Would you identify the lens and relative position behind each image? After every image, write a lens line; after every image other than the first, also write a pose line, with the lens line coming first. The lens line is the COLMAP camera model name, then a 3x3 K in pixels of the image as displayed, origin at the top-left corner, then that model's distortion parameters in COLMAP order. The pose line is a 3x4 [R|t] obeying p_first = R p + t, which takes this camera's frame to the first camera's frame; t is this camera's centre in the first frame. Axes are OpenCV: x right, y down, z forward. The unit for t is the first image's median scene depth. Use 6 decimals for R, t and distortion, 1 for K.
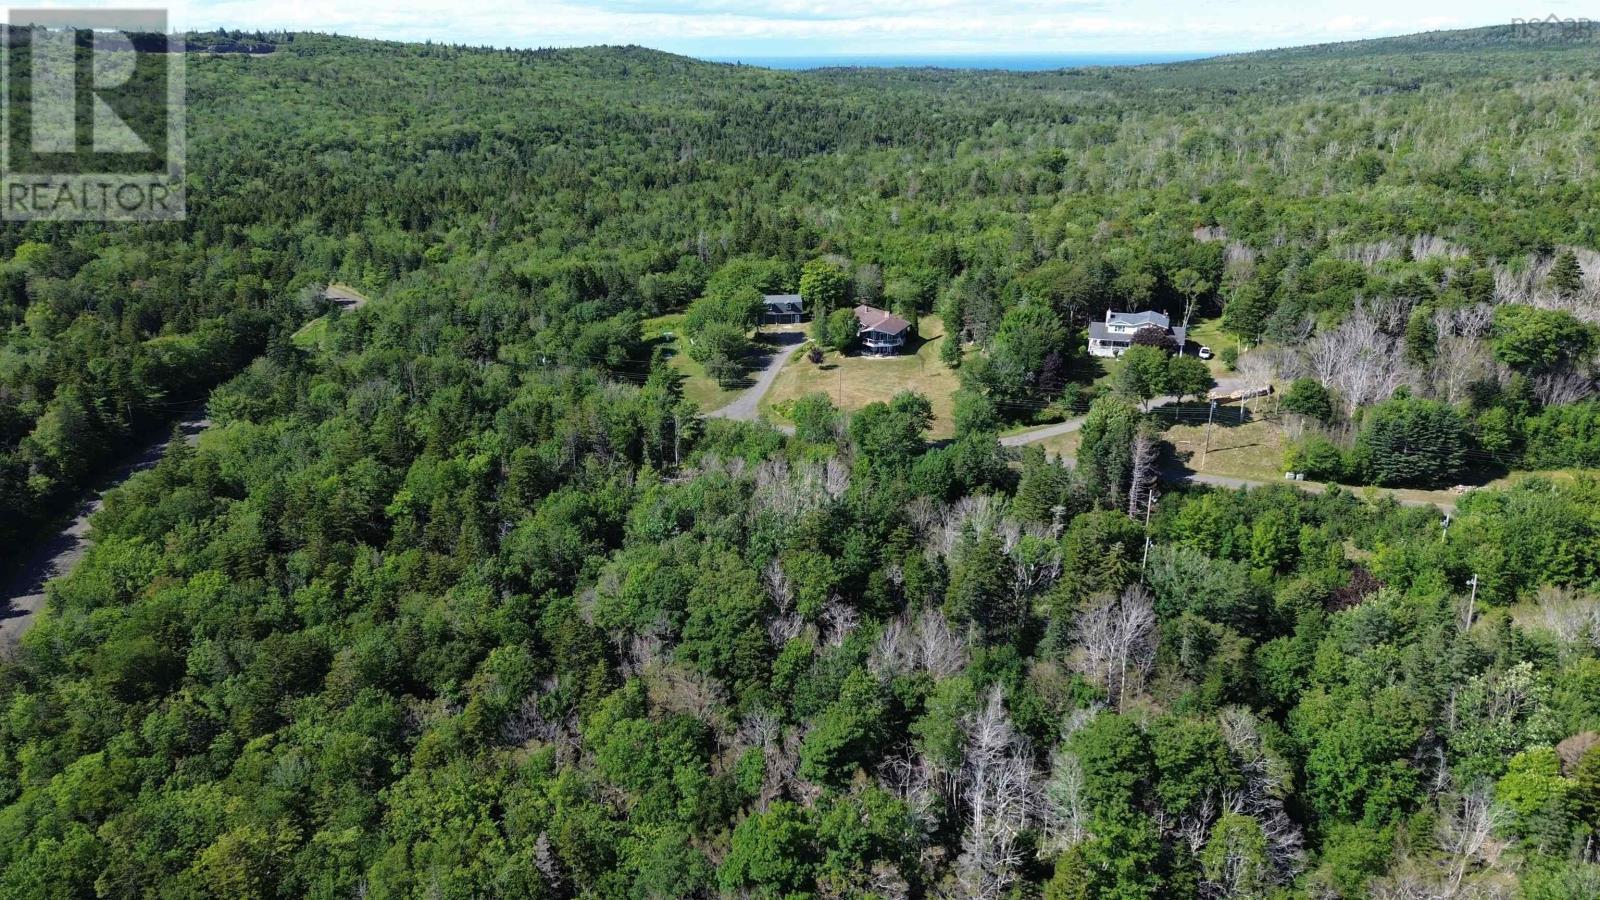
lens RADIAL K [[1133.8, 0, 803.4], [0, 1133.8, 448.3], [0, 0, 1]] dist [0.058653, -0.048787]
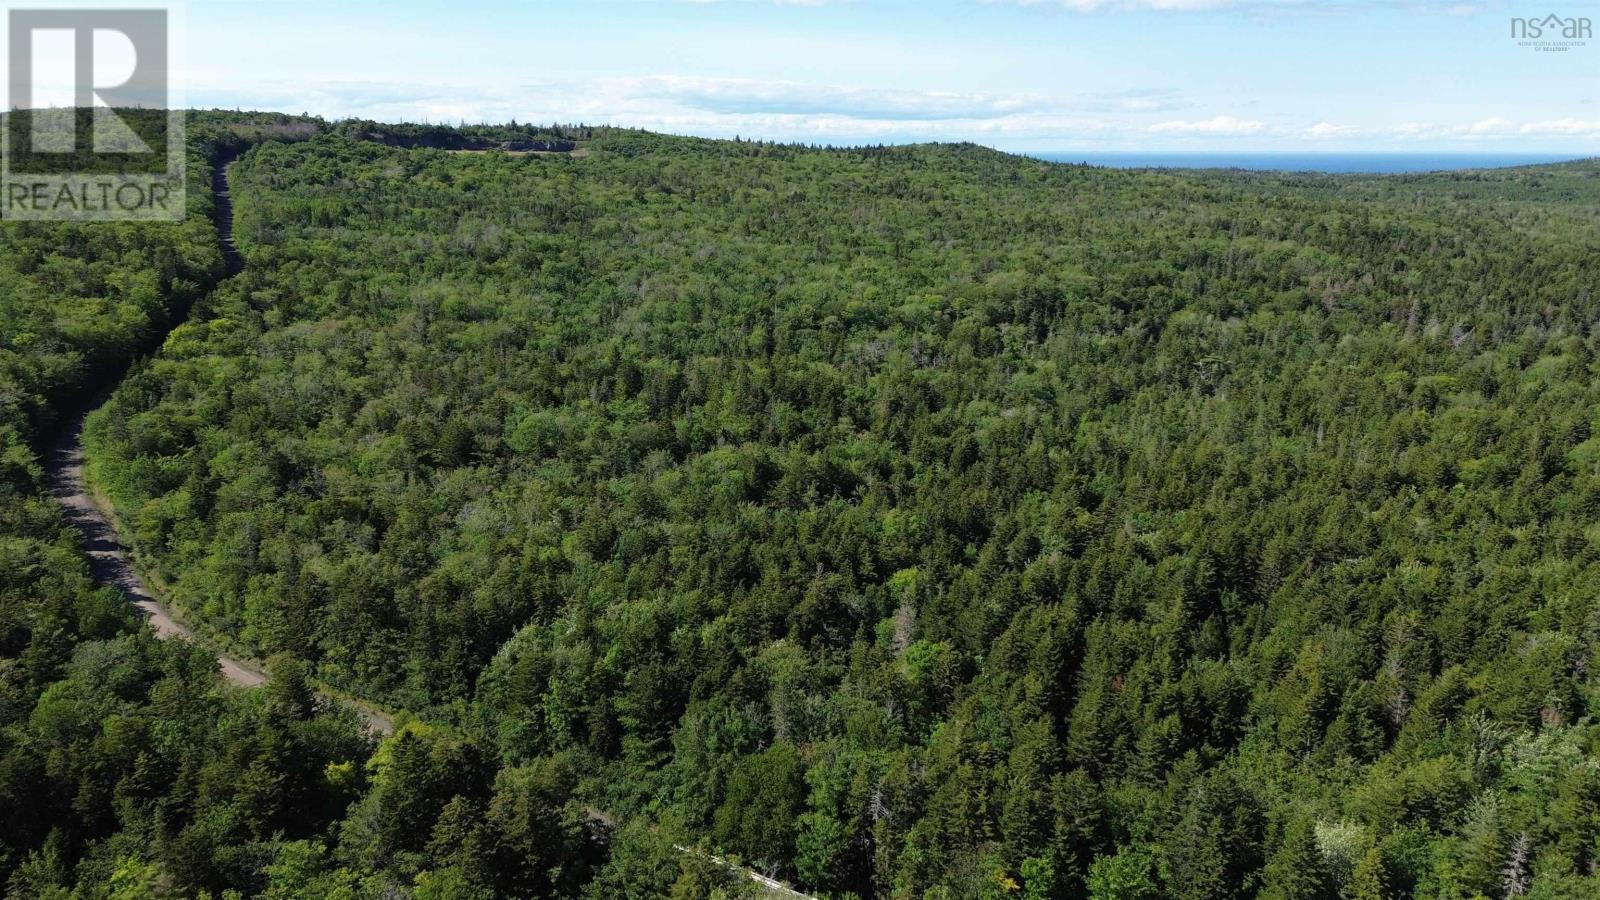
lens RADIAL K [[1133.8, 0, 806.2], [0, 1133.8, 456.6], [0, 0, 1]] dist [0.058653, -0.048787]
pose [[0.992368, 0.040971, -0.116302, -1.160857], [-0.048995, 0.996550, -0.066995, -0.497752], [0.113156, 0.072182, 0.990952, 1.414041]]
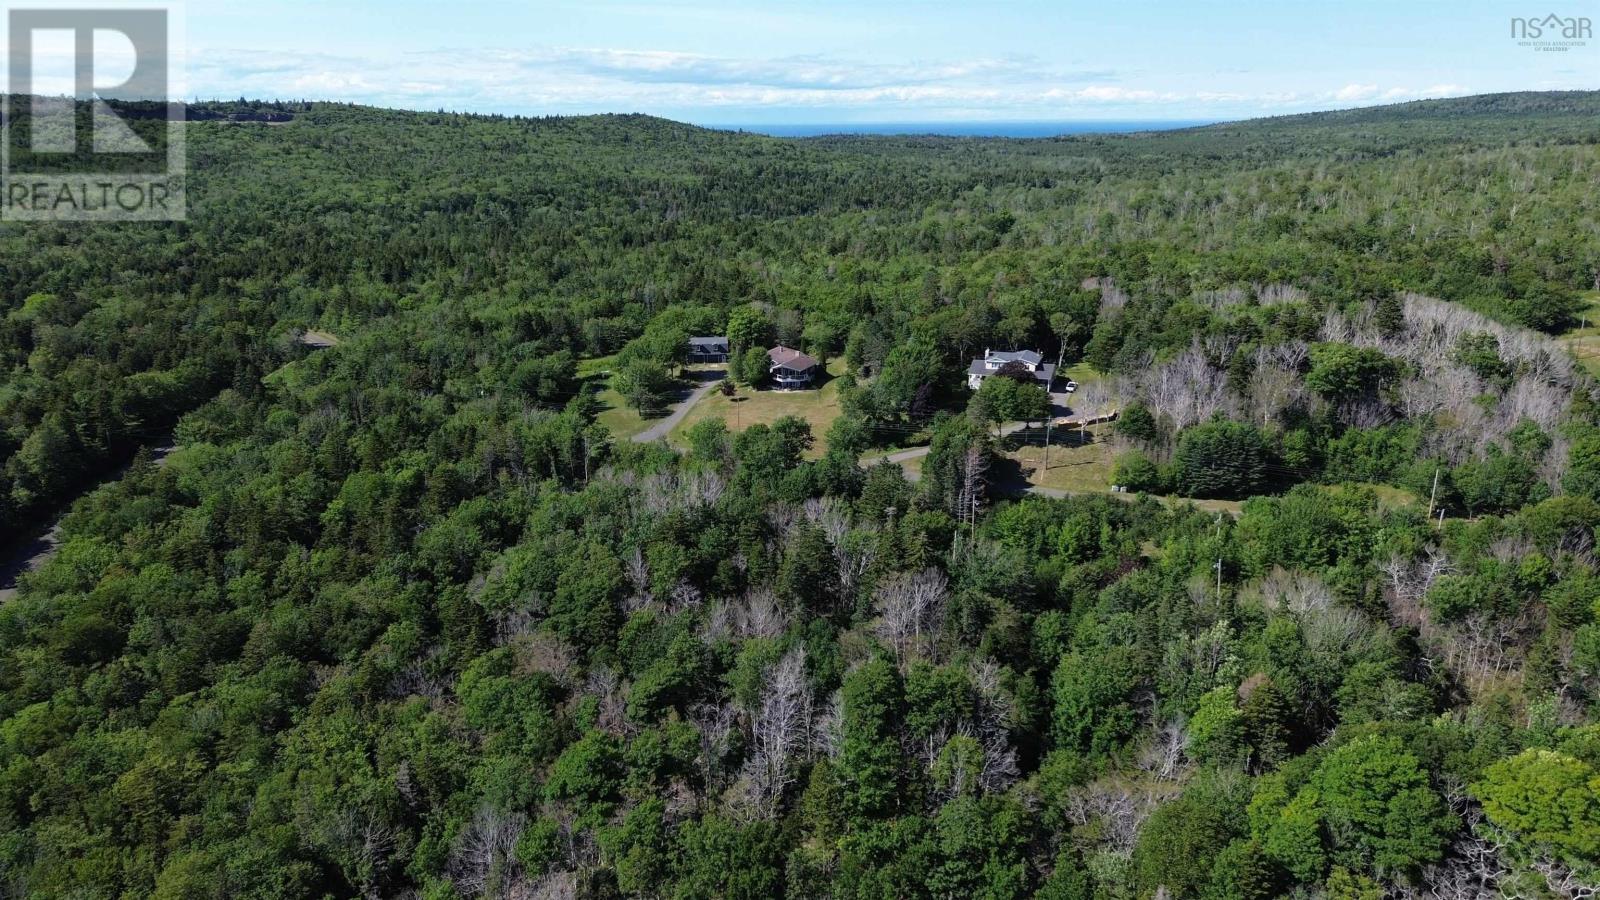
lens RADIAL K [[1133.8, 0, 804.1], [0, 1133.8, 448.2], [0, 0, 1]] dist [0.058653, -0.048787]
pose [[0.999915, 0.003355, -0.012613, 0.114402], [-0.004026, 0.998556, -0.053563, 0.040149], [0.012415, 0.053609, 0.998485, -0.116924]]
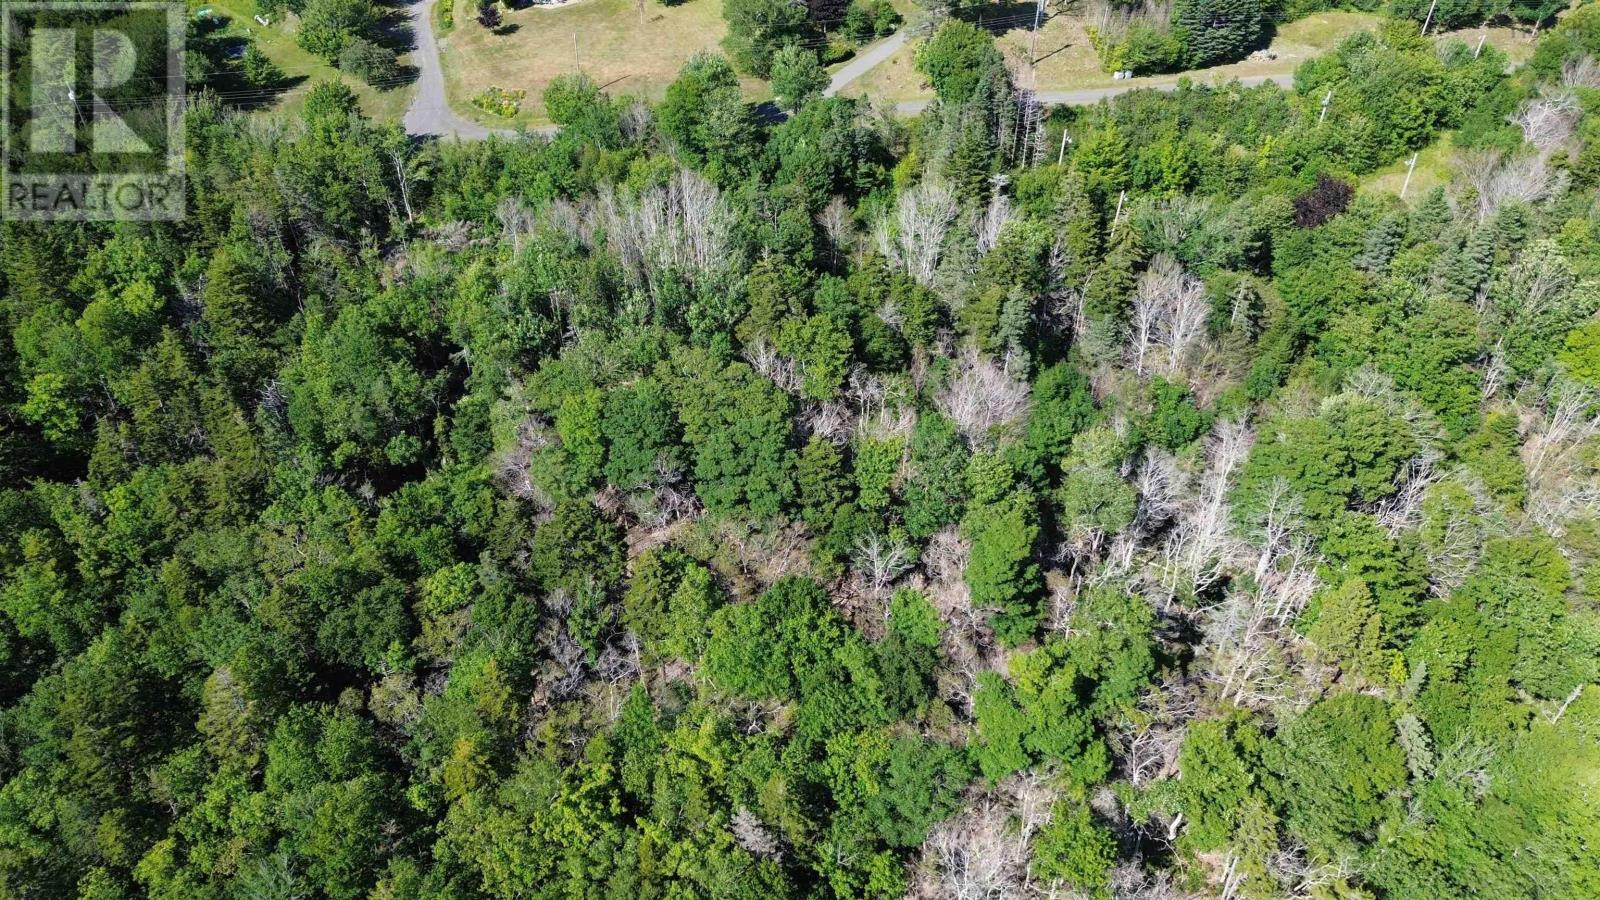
lens RADIAL K [[1133.8, 0, 799.5], [0, 1133.8, 448.2], [0, 0, 1]] dist [0.058653, -0.048787]
pose [[0.857954, -0.323181, 0.399335, -0.230012], [0.169771, 0.912023, 0.373353, -0.078809], [-0.484863, -0.252525, 0.837340, 0.238523]]
